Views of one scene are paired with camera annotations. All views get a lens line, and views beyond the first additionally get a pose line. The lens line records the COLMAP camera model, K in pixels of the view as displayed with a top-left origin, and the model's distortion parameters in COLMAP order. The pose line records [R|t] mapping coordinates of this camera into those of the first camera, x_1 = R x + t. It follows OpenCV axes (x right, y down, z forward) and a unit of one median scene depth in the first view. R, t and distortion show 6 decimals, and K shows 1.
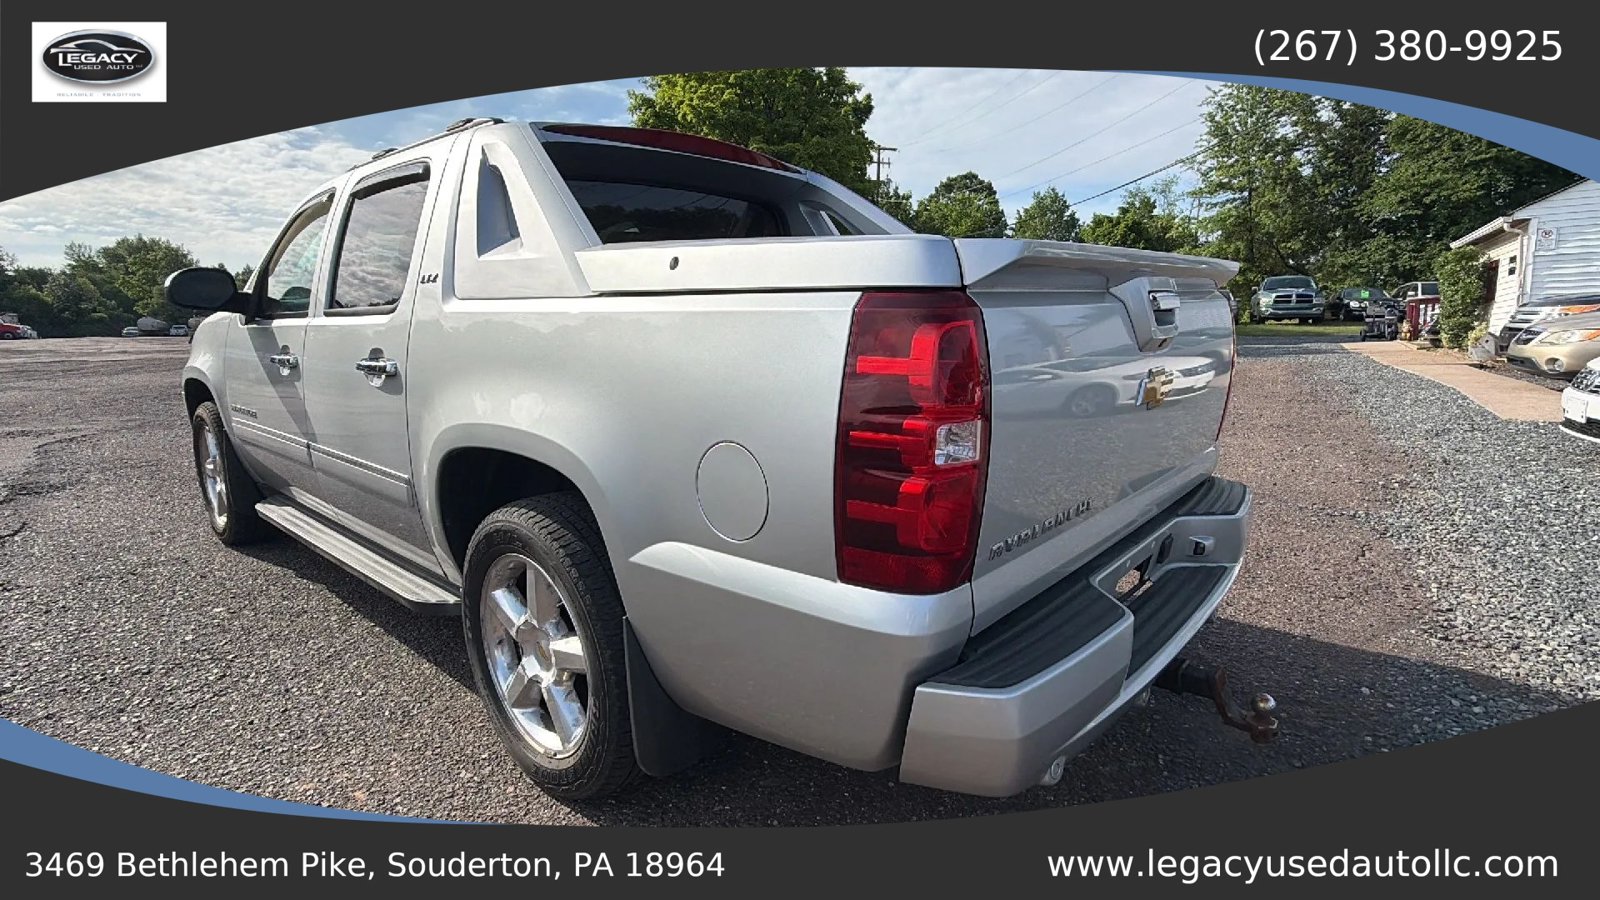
lens RADIAL K [[766.9, 0, 798.4], [0, 766.9, 452.2], [0, 0, 1]] dist [0.002226, -0.001386]
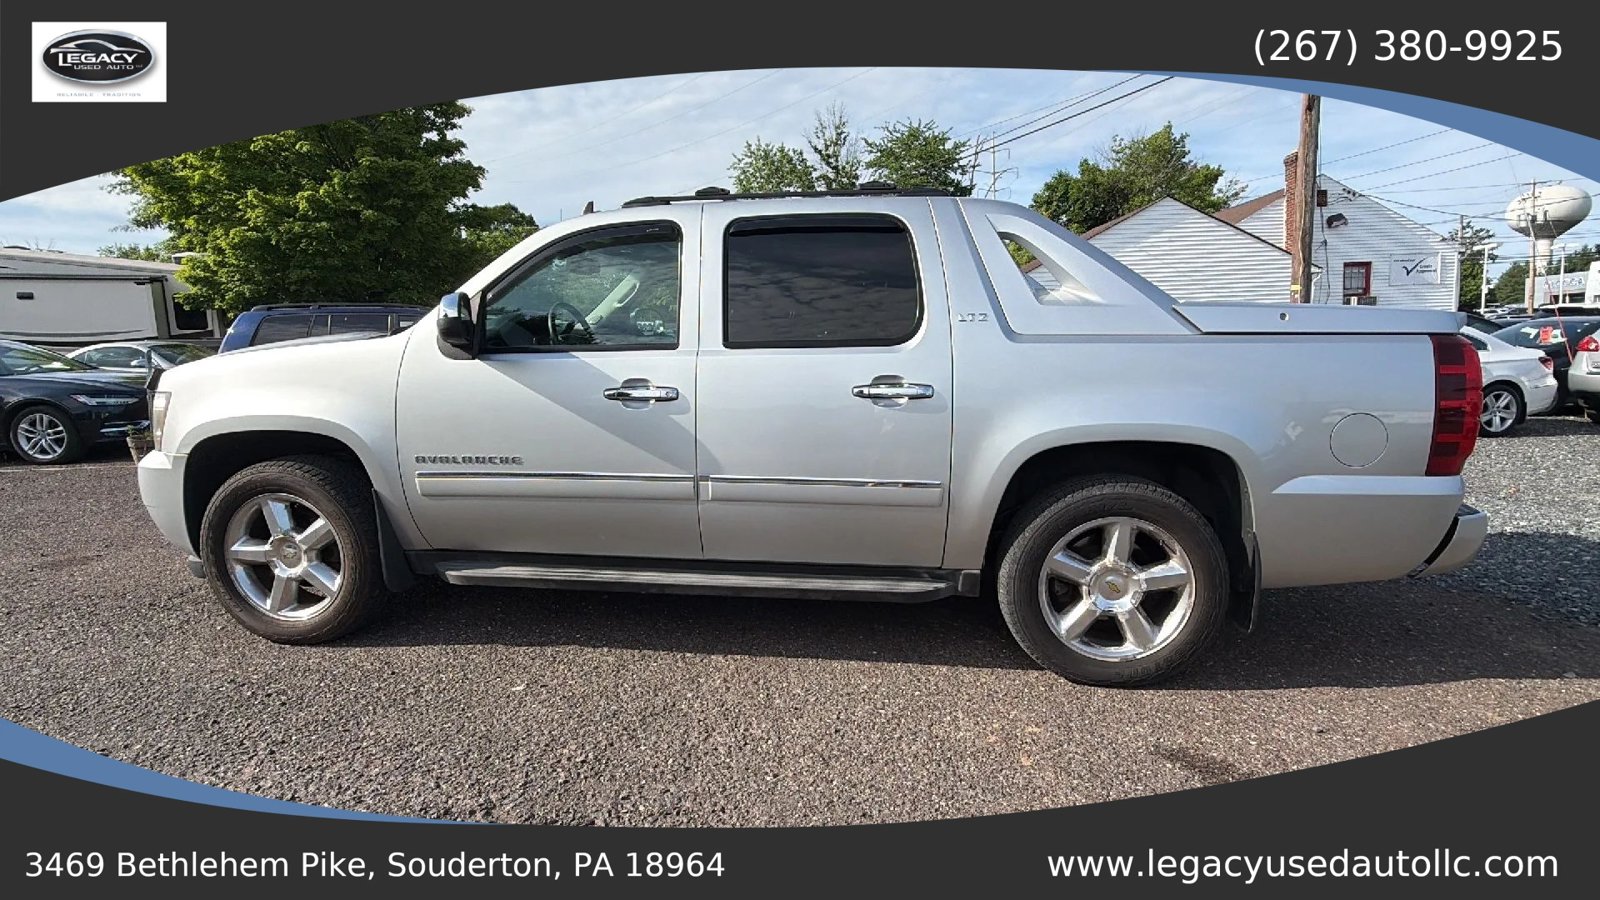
lens RADIAL K [[767.4, 0, 799.9], [0, 767.4, 449.6], [0, 0, 1]] dist [-0.000082, 0.000018]
pose [[0.822768, -0.076383, 0.563222, -0.651192], [0.102212, 0.994658, -0.014421, -0.010890], [-0.559112, 0.069433, 0.826180, 0.063384]]
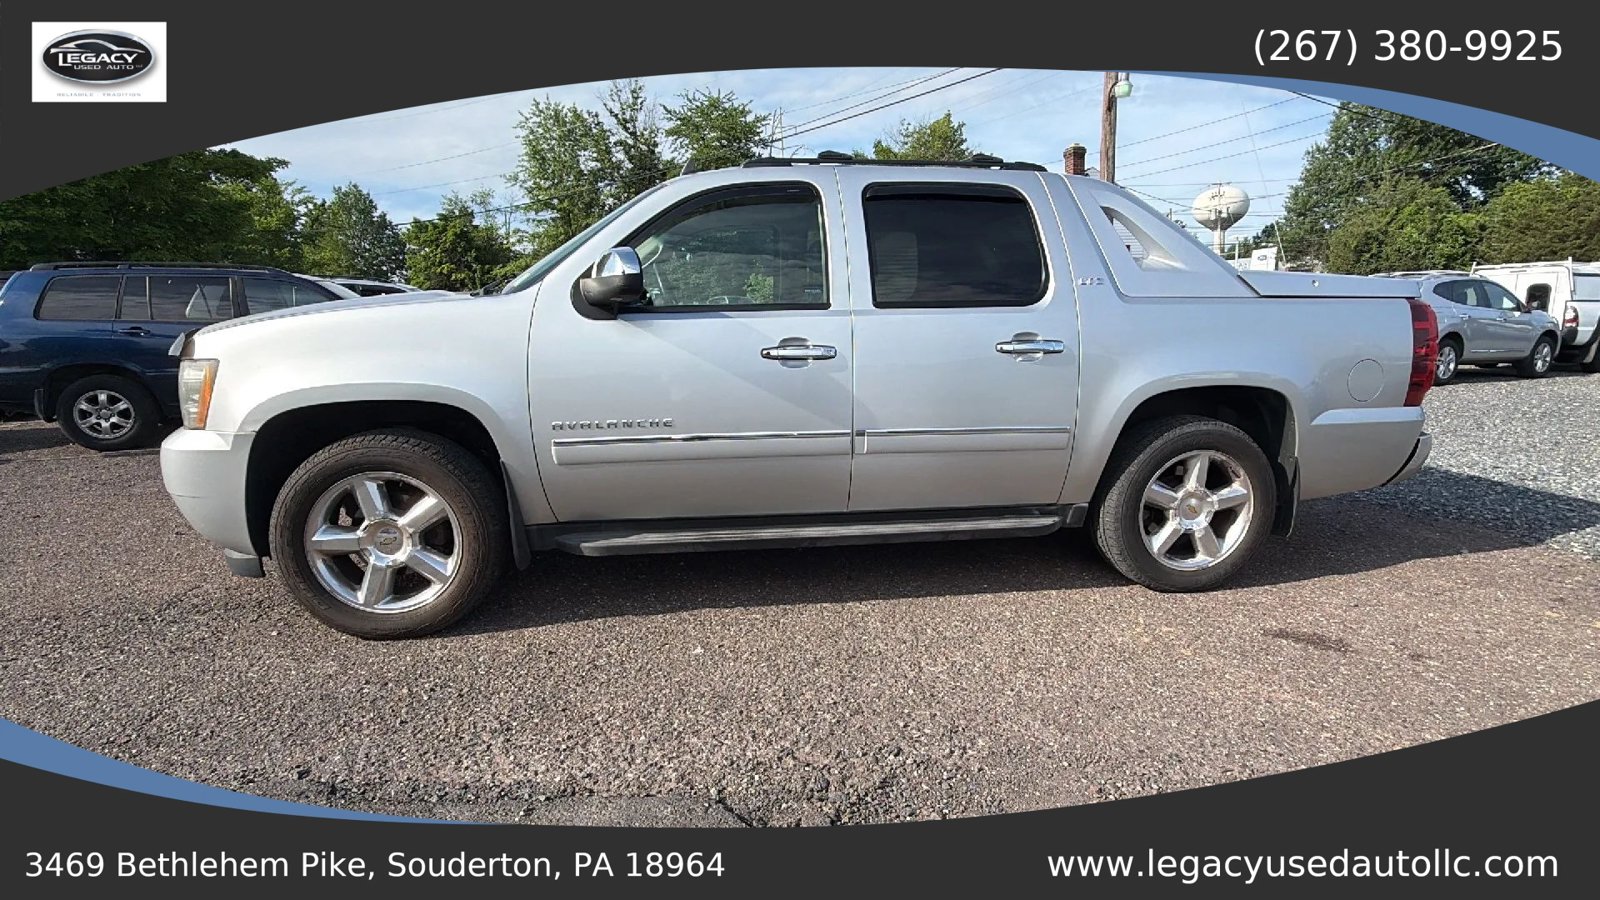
lens RADIAL K [[766.9, 0, 801.0], [0, 766.9, 453.1], [0, 0, 1]] dist [0.002226, -0.001386]
pose [[0.636078, -0.132947, 0.760086, -0.885467], [0.139377, 0.988638, 0.056285, -0.030640], [-0.758933, 0.070137, 0.647381, 0.231569]]
